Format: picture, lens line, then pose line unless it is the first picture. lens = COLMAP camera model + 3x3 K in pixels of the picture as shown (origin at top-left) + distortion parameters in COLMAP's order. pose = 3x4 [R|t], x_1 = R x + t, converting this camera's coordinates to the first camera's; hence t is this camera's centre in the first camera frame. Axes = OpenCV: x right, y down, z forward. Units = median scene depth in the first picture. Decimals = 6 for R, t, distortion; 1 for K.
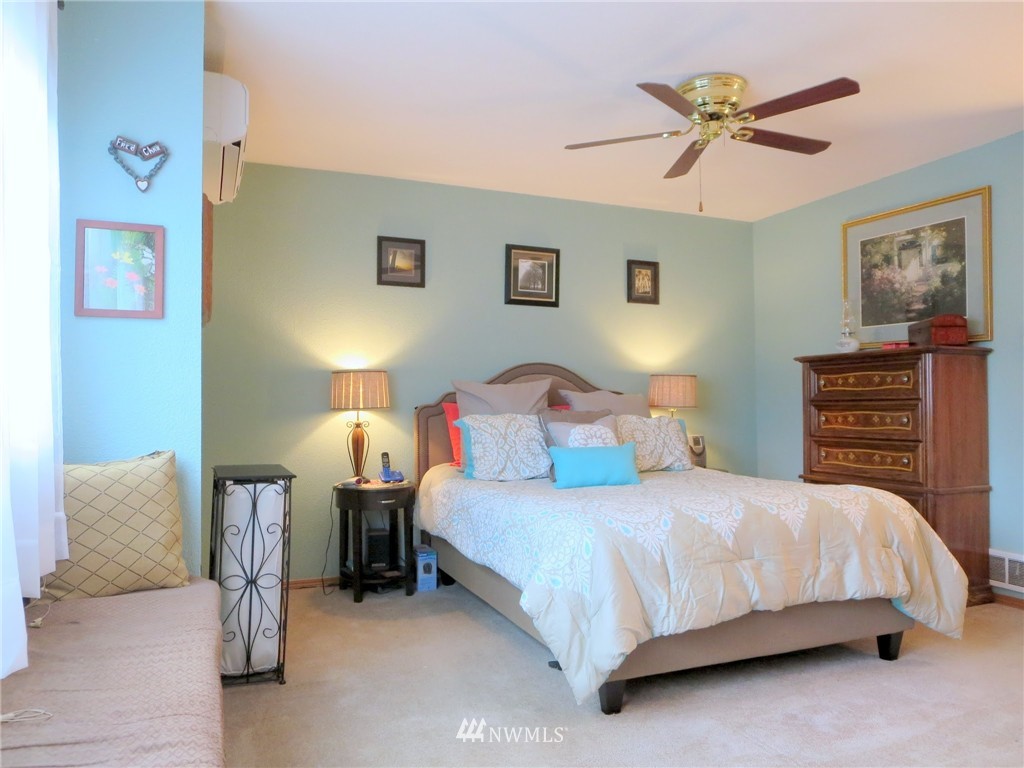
lens RADIAL K [[740.2, 0, 512.0], [0, 740.2, 384.0], [0, 0, 1]] dist [-0.002011, -0.000485]
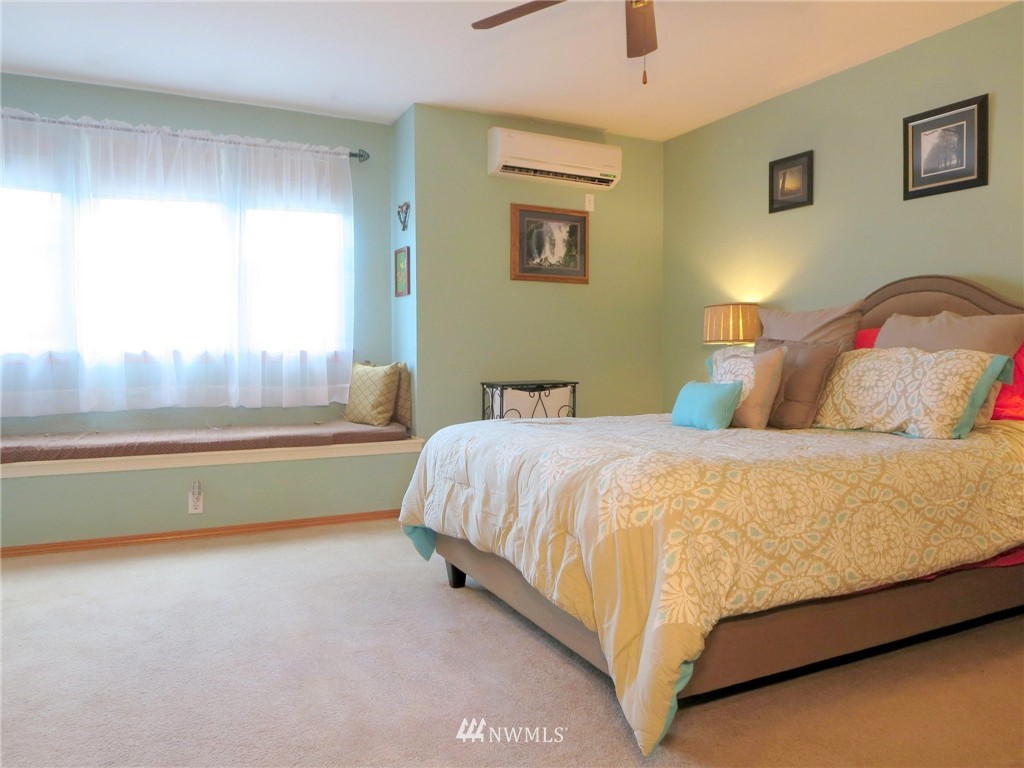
lens RADIAL K [[717.2, 0, 512.0], [0, 717.2, 384.0], [0, 0, 1]] dist [-0.000190, 0.000756]
pose [[0.076785, 0.053252, -0.995625, 0.728324], [0.031865, 0.997931, 0.055833, 0.025776], [0.996538, -0.036013, 0.074930, 0.569985]]
